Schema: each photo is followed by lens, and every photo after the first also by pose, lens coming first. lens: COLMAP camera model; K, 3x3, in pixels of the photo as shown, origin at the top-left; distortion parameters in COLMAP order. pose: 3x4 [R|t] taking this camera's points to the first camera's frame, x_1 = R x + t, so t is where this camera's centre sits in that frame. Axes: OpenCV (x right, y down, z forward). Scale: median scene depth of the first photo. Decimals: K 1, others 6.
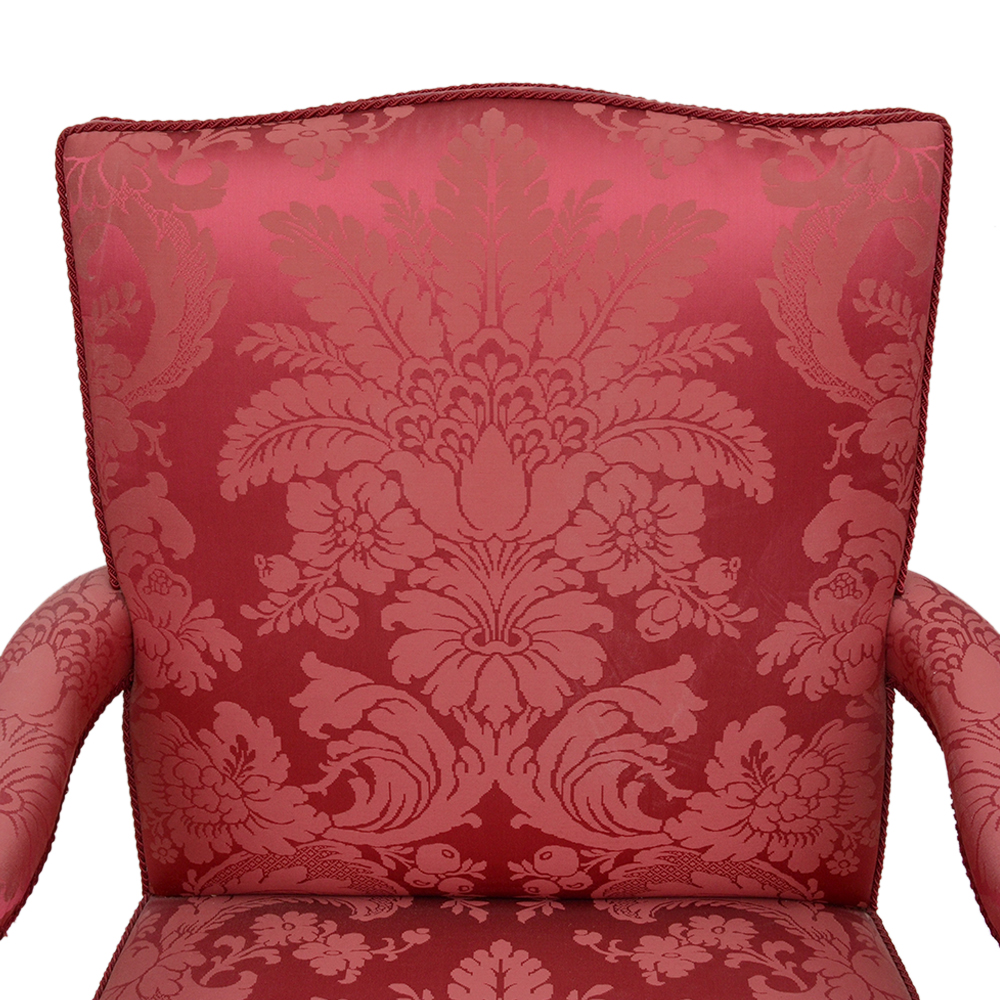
lens RADIAL K [[1516.3, 0, 419.9], [0, 1516.3, 564.0], [0, 0, 1]] dist [-0.082350, -0.006112]
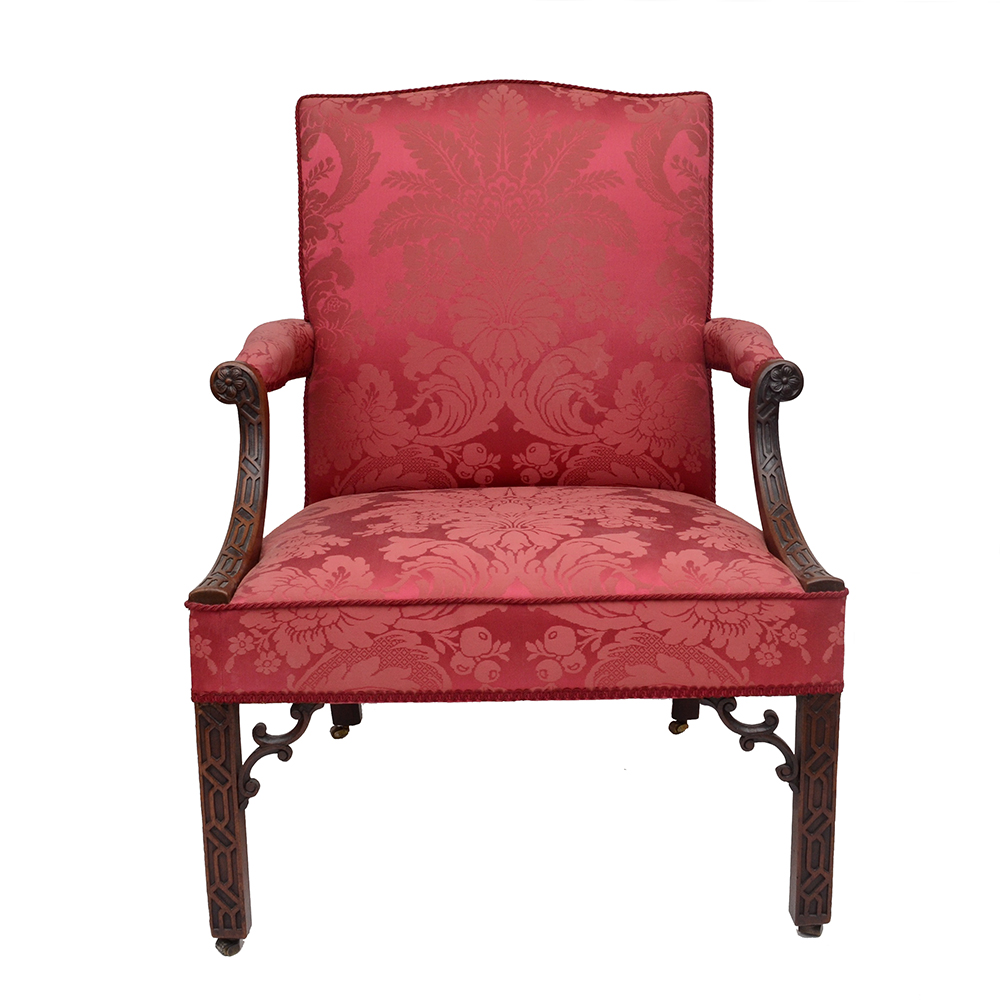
lens RADIAL K [[1514.7, 0, 511.8], [0, 1514.7, 411.1], [0, 0, 1]] dist [-0.042256, -0.024428]
pose [[0.997387, 0.016202, 0.070409, -0.077467], [0.012164, 0.922961, -0.384702, 0.895649], [-0.071218, 0.384553, 0.920352, -0.767538]]
